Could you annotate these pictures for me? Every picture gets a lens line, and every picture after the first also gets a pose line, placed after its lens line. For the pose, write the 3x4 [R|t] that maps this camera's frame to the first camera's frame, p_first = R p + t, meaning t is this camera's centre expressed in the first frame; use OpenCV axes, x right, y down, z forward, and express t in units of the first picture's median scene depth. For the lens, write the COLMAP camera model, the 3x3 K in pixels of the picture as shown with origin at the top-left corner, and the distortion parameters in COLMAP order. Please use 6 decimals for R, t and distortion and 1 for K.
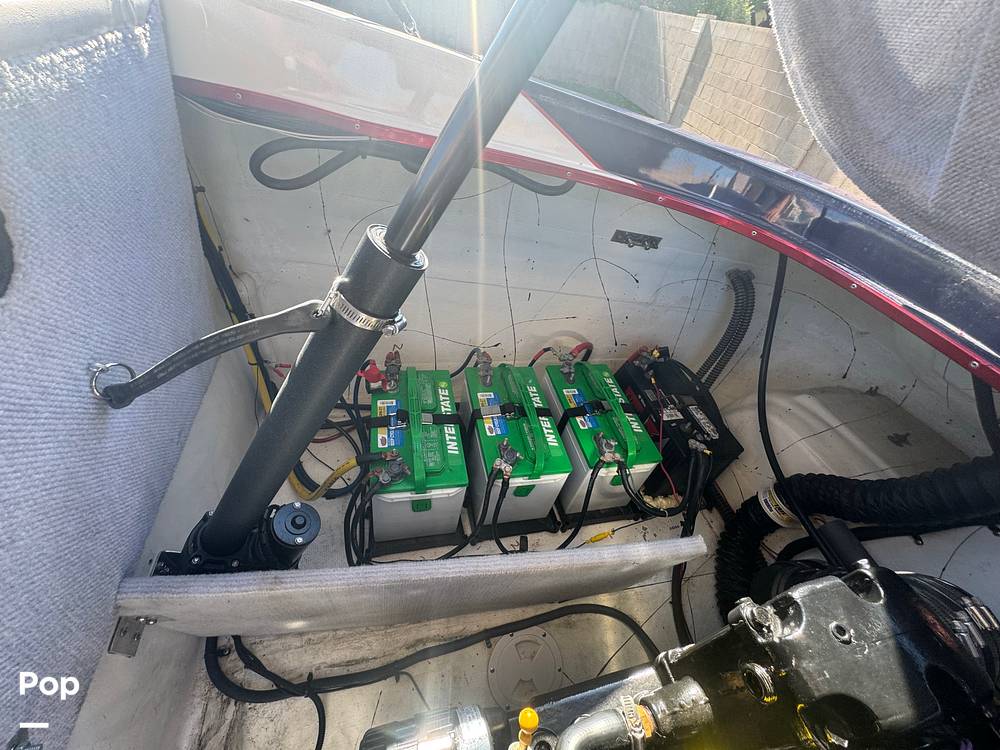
lens RADIAL K [[403.0, 0, 500.5], [0, 403.0, 371.5], [0, 0, 1]] dist [-0.002921, 0.000149]
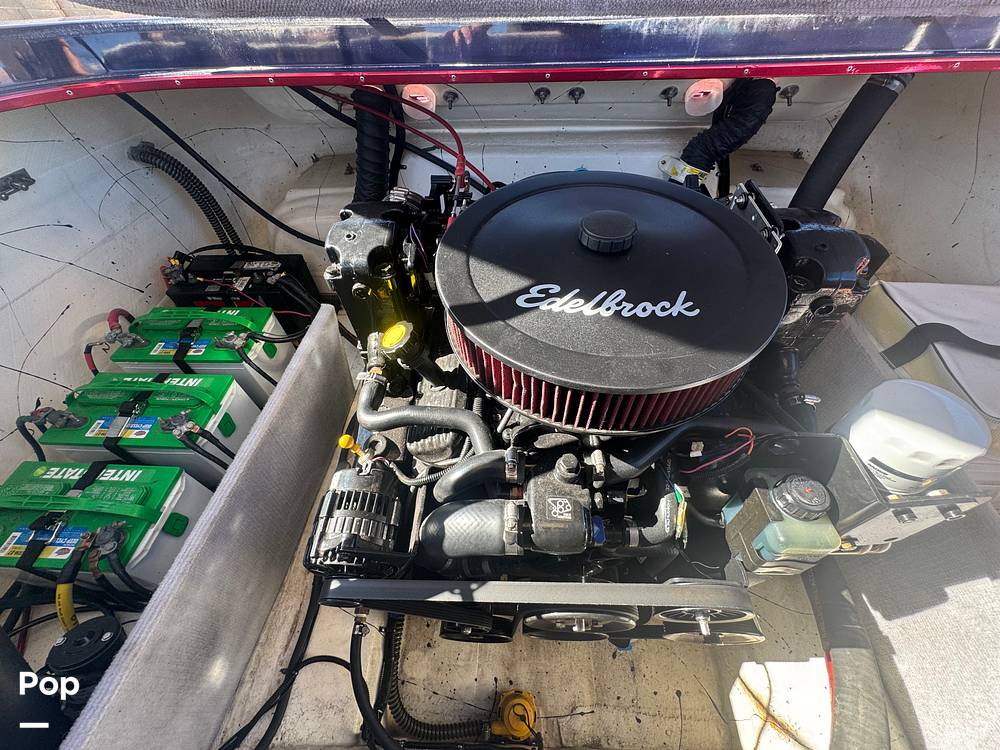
lens RADIAL K [[403.0, 0, 500.5], [0, 403.0, 371.5], [0, 0, 1]] dist [-0.002921, 0.000149]
pose [[0.252815, -0.847734, 0.466296, -0.120262], [0.707040, 0.490867, 0.509062, 0.183851], [-0.660438, 0.200991, 0.723480, -0.225960]]
